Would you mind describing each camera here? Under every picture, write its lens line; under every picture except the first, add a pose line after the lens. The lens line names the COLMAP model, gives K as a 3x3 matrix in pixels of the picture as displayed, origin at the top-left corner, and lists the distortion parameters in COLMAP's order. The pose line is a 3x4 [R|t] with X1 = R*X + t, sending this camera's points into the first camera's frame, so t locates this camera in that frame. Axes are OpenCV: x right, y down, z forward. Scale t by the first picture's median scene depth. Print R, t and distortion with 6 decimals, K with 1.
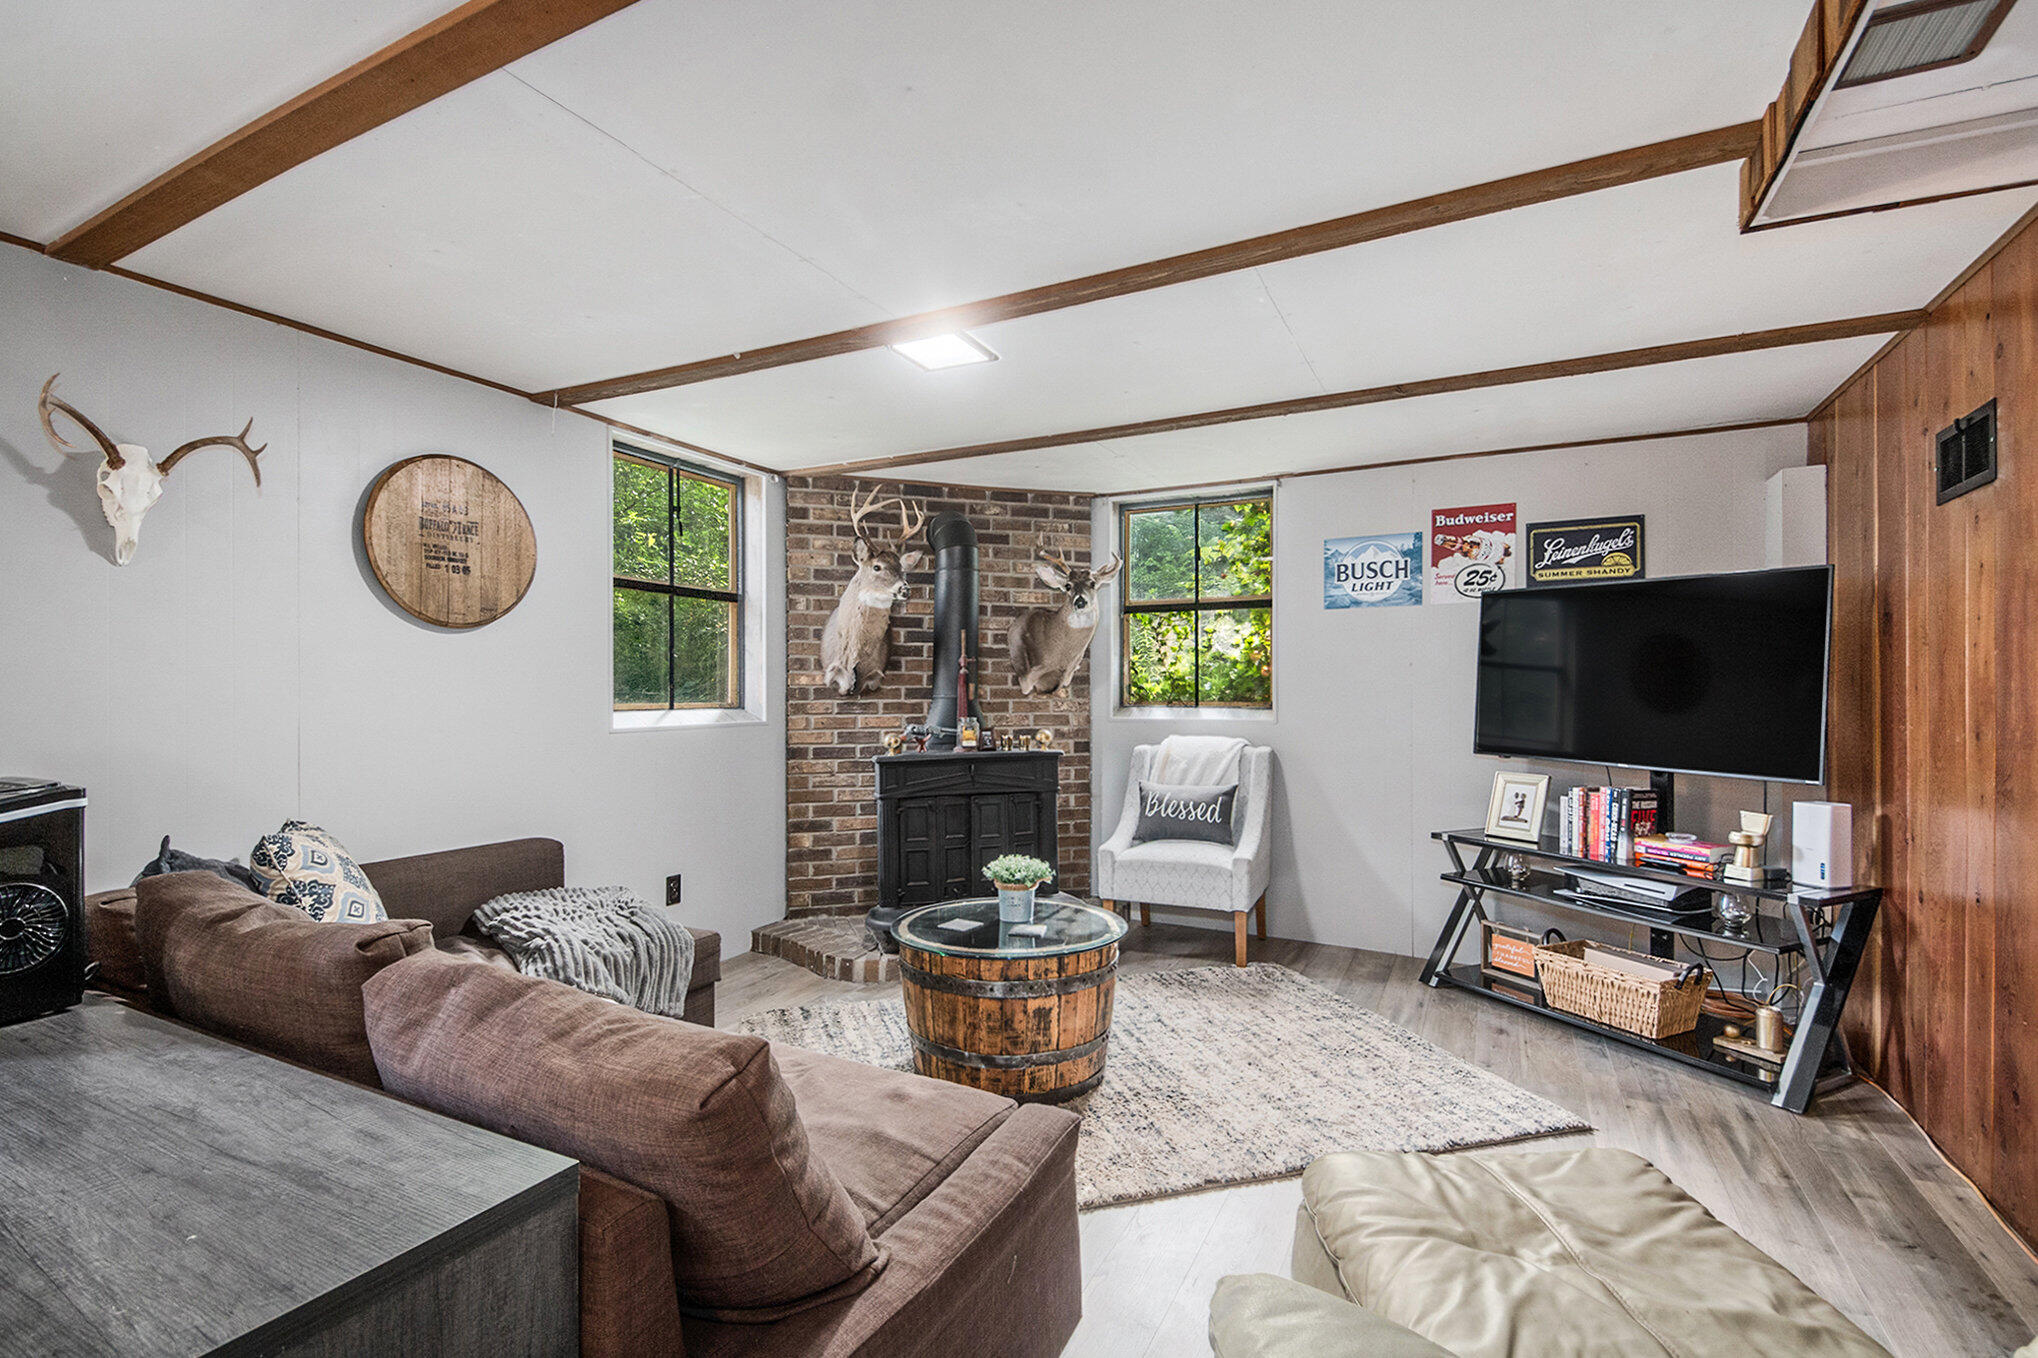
lens RADIAL K [[914.0, 0, 1012.3], [0, 914.0, 685.5], [0, 0, 1]] dist [0.004483, -0.000059]
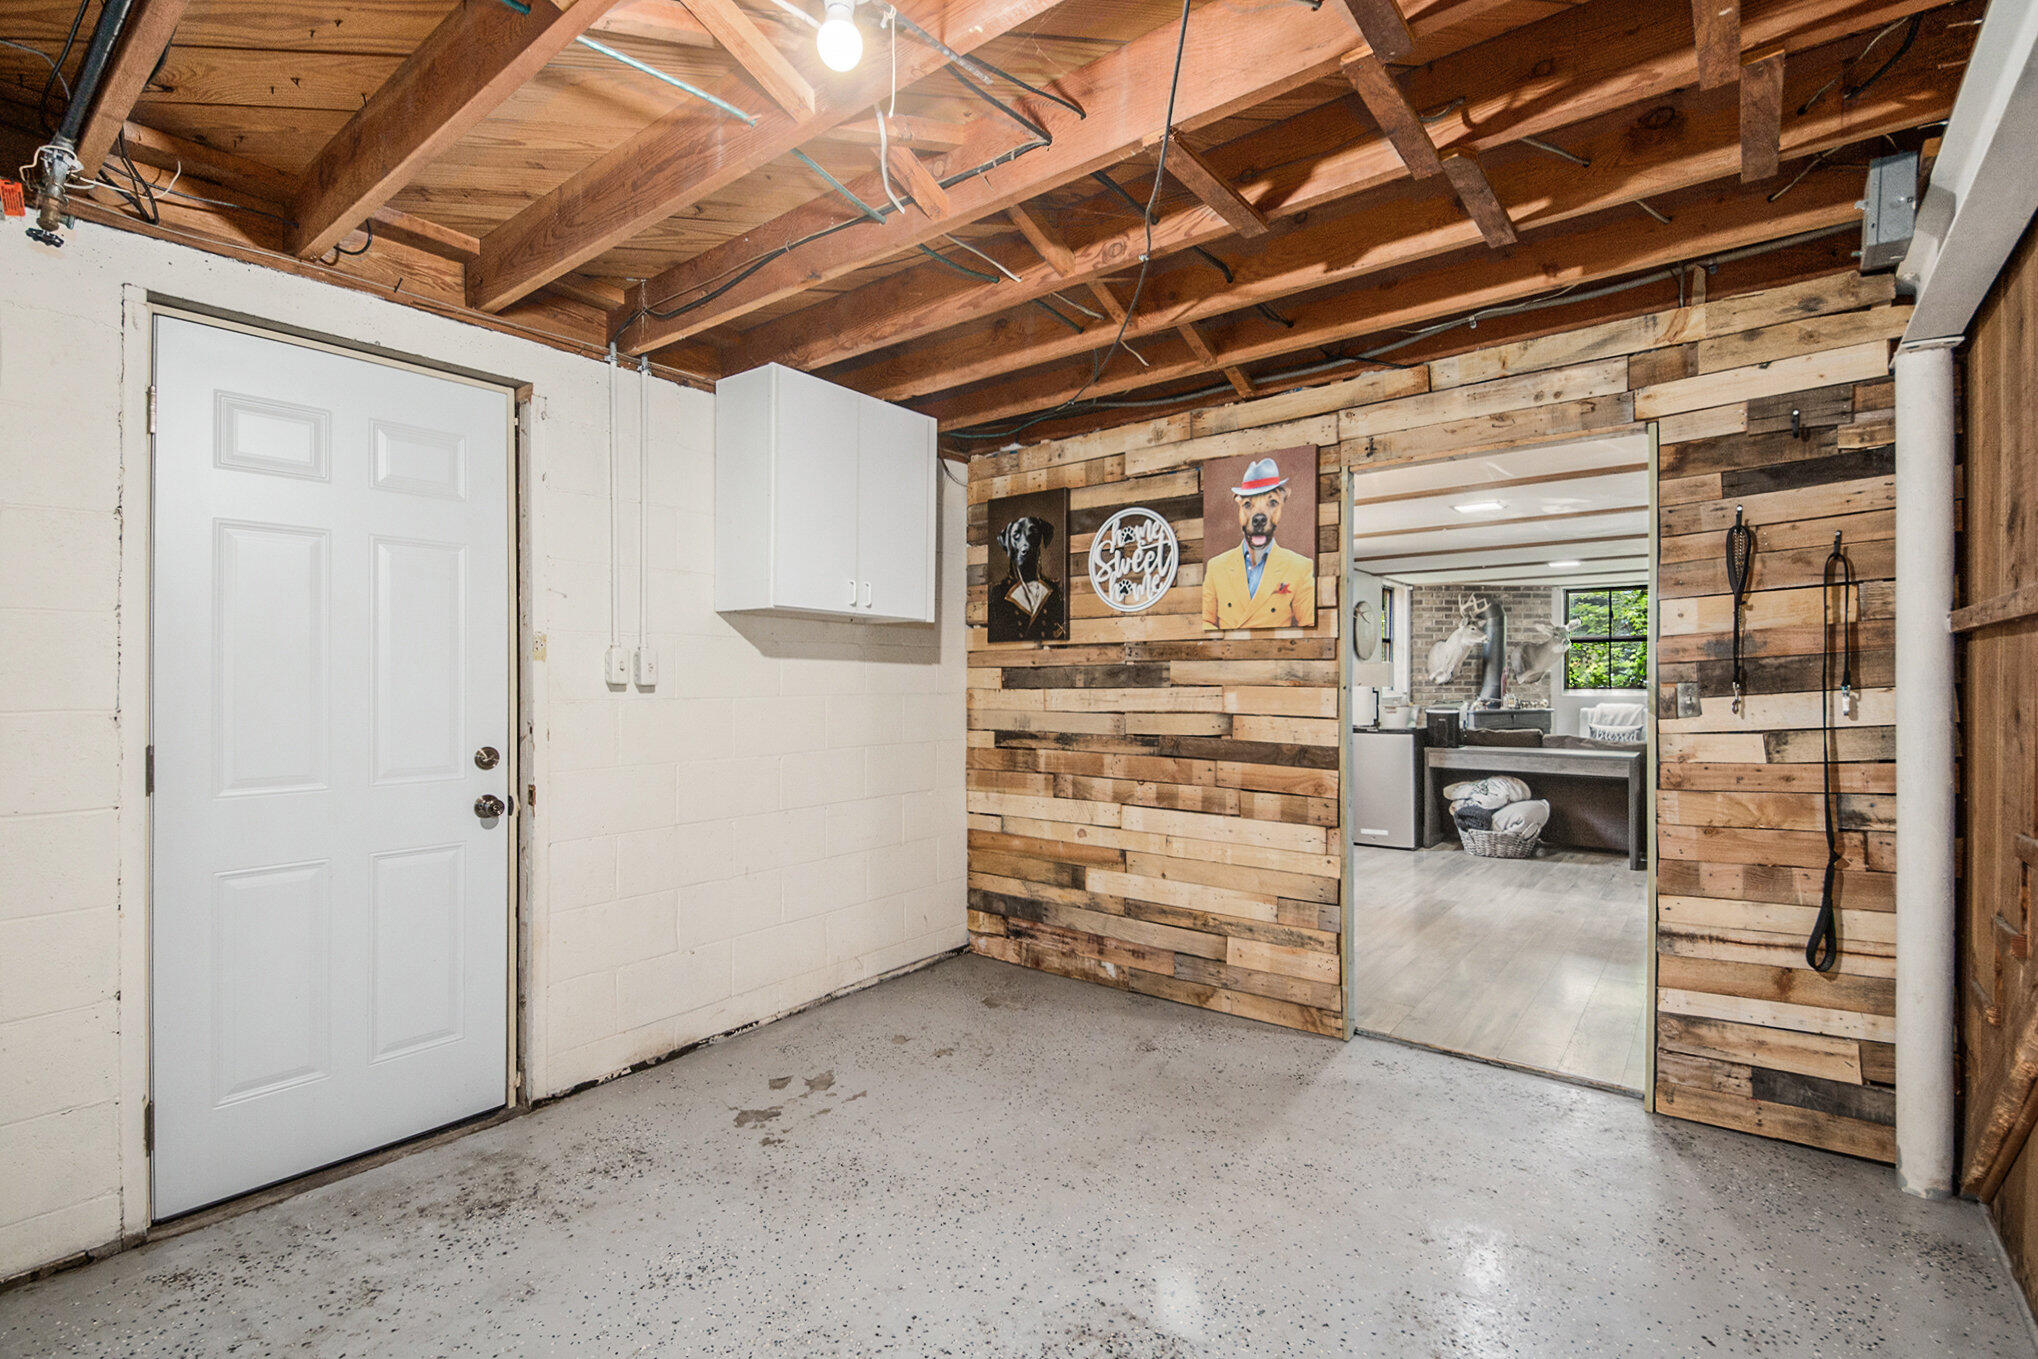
lens RADIAL K [[928.2, 0, 1015.2], [0, 928.2, 685.7], [0, 0, 1]] dist [0.044294, 0.000109]
pose [[0.987474, -0.004102, -0.157726, -0.846245], [0.005245, 0.999963, 0.006829, -0.007197], [0.157693, -0.007571, 0.987459, -1.401223]]
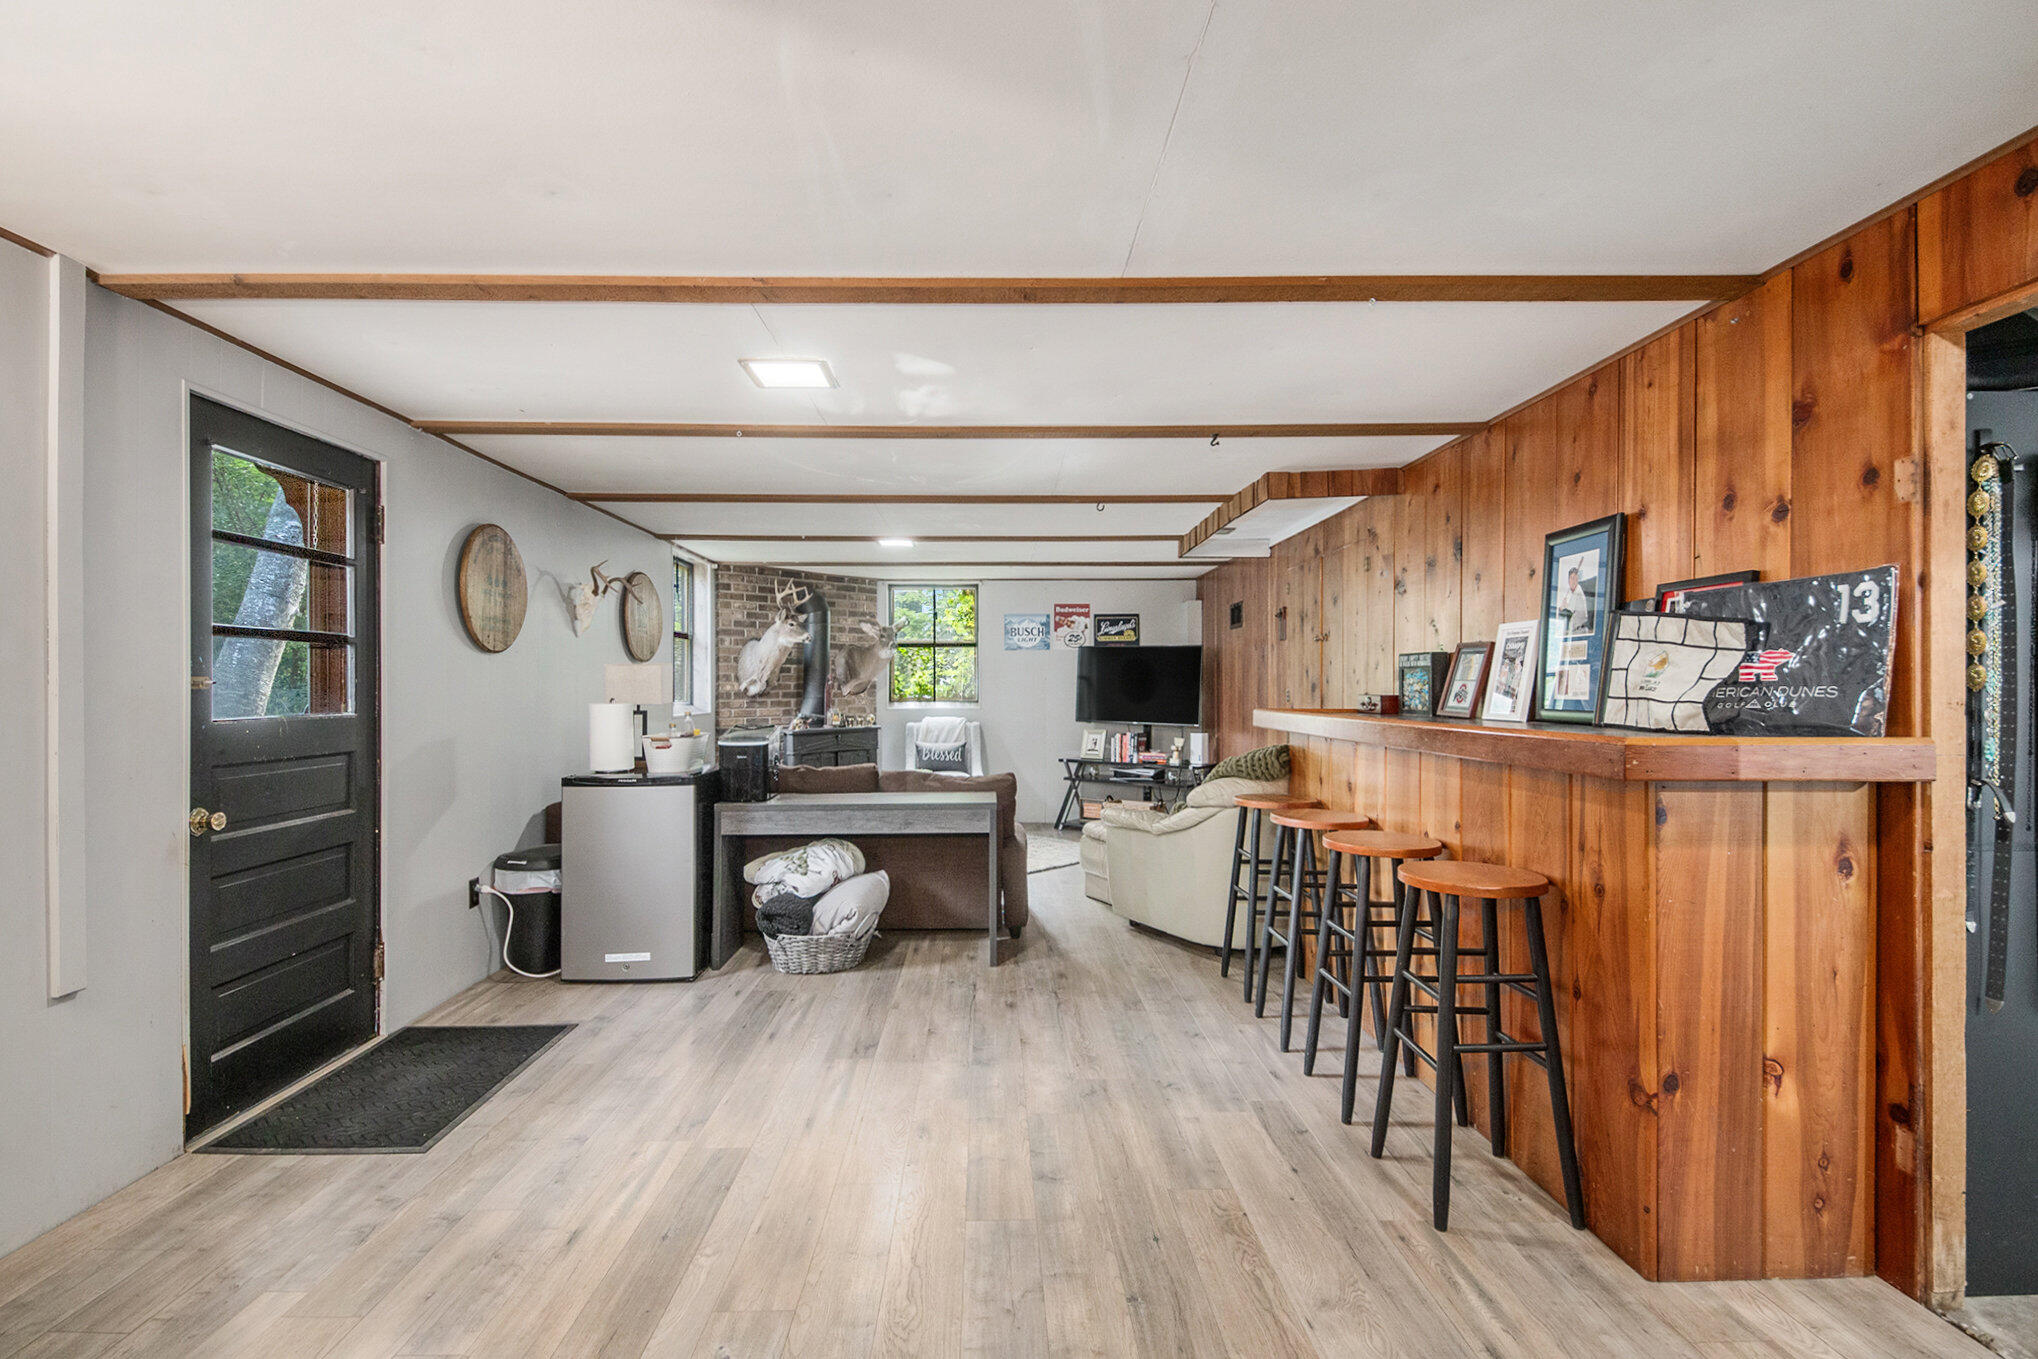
lens RADIAL K [[928.2, 0, 1015.2], [0, 928.2, 685.7], [0, 0, 1]] dist [0.044294, 0.000109]
pose [[0.866213, -0.003243, 0.499665, -0.626360], [0.002869, 0.999995, 0.001516, -0.010722], [-0.499667, 0.000120, 0.866217, -0.725185]]
